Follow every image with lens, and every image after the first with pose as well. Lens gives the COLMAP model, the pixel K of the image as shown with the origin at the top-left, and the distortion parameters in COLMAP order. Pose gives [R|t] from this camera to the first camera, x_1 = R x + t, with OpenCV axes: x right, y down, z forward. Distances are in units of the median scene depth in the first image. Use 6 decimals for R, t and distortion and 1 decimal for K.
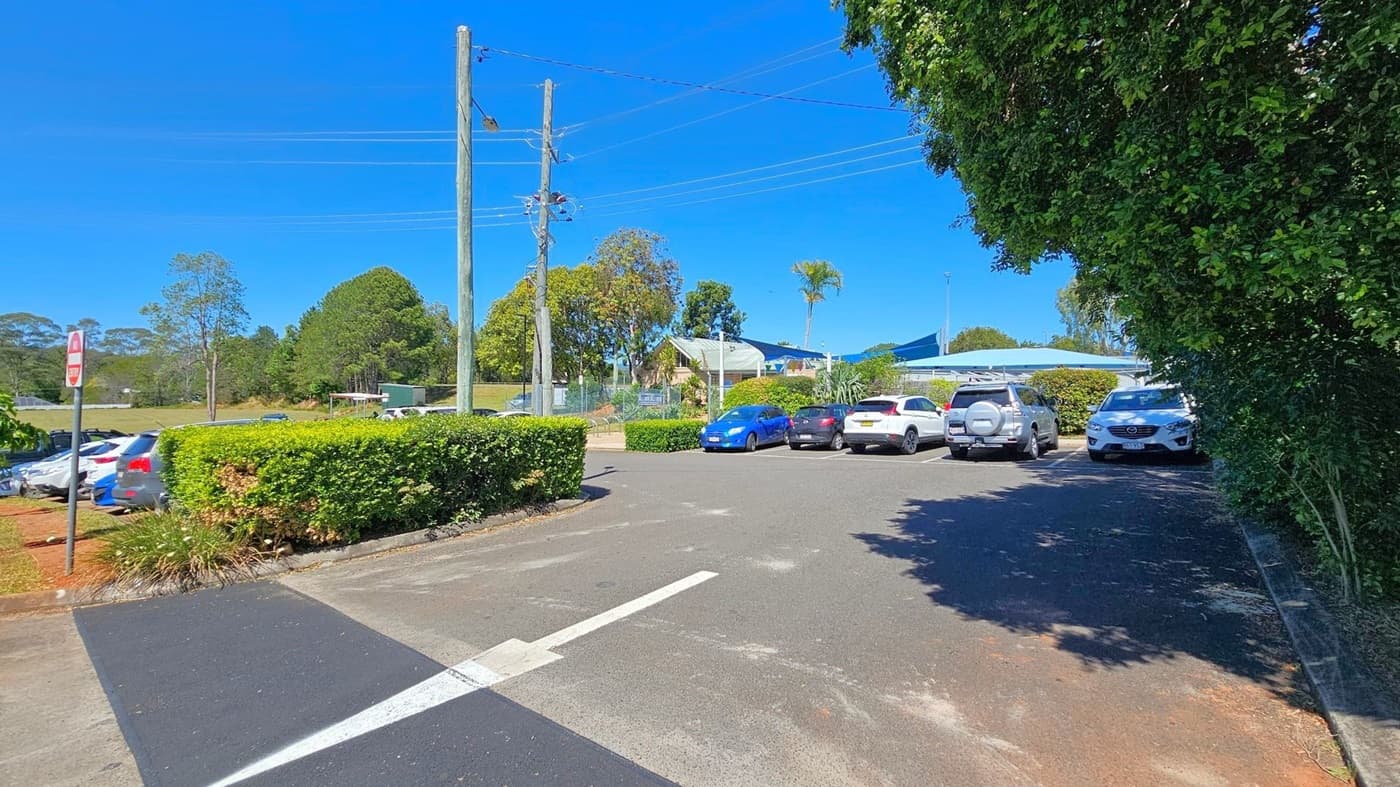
lens RADIAL K [[570.4, 0, 698.8], [0, 570.4, 392.6], [0, 0, 1]] dist [-0.005824, 0.000721]
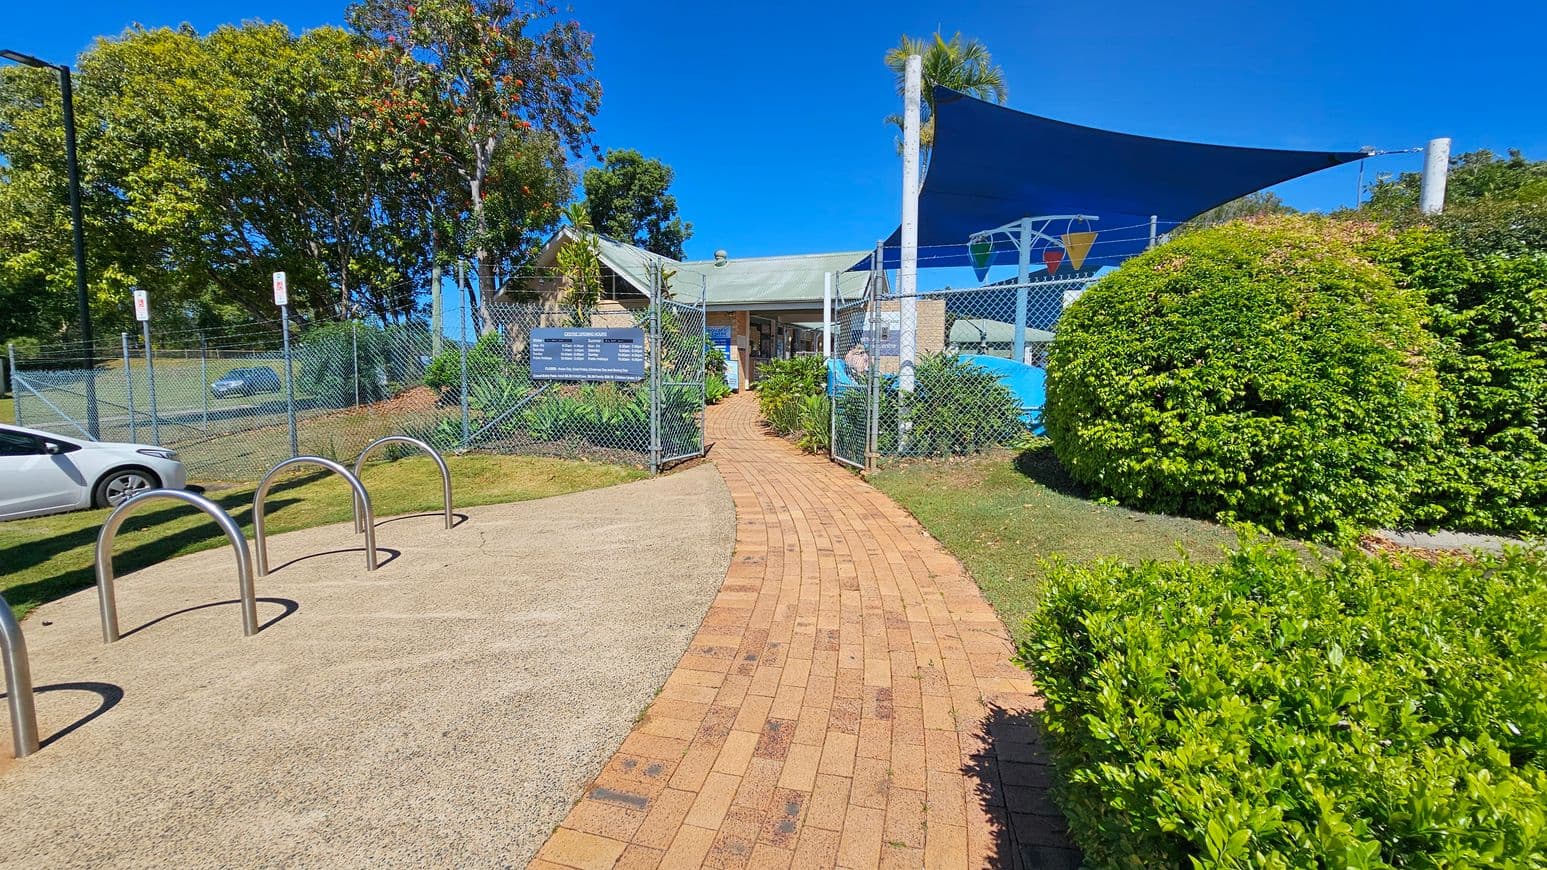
lens RADIAL K [[630.3, 0, 770.9], [0, 630.3, 432.7], [0, 0, 1]] dist [-0.005824, 0.000721]
pose [[0.946585, -0.029845, 0.321069, -0.068469], [0.001046, 0.995986, 0.089499, 0.014555], [-0.322452, -0.084383, 0.942817, 0.501492]]
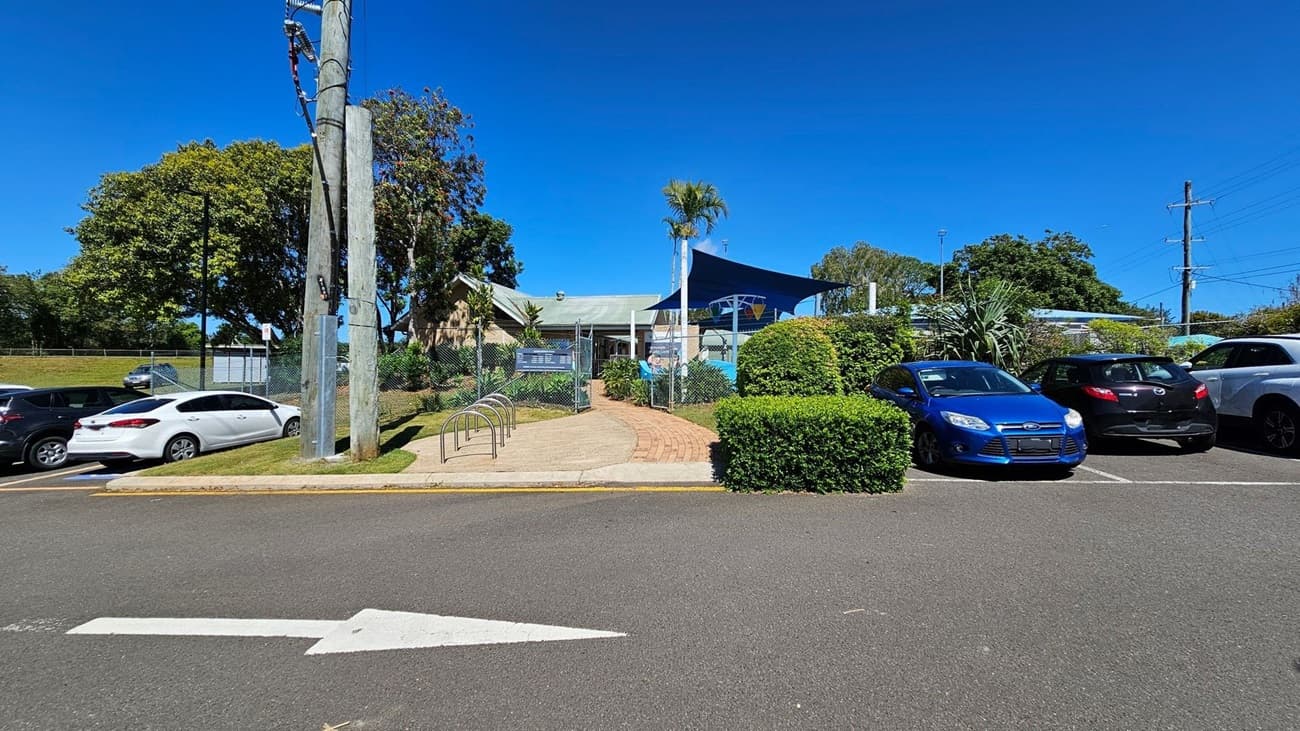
lens RADIAL K [[529.7, 0, 648.3], [0, 529.7, 367.1], [0, 0, 1]] dist [-0.005824, 0.000721]
pose [[0.877876, -0.002258, 0.478882, -0.163779], [0.004810, 0.999980, -0.004102, 0.014356], [-0.478863, 0.005905, 0.877870, 0.361338]]
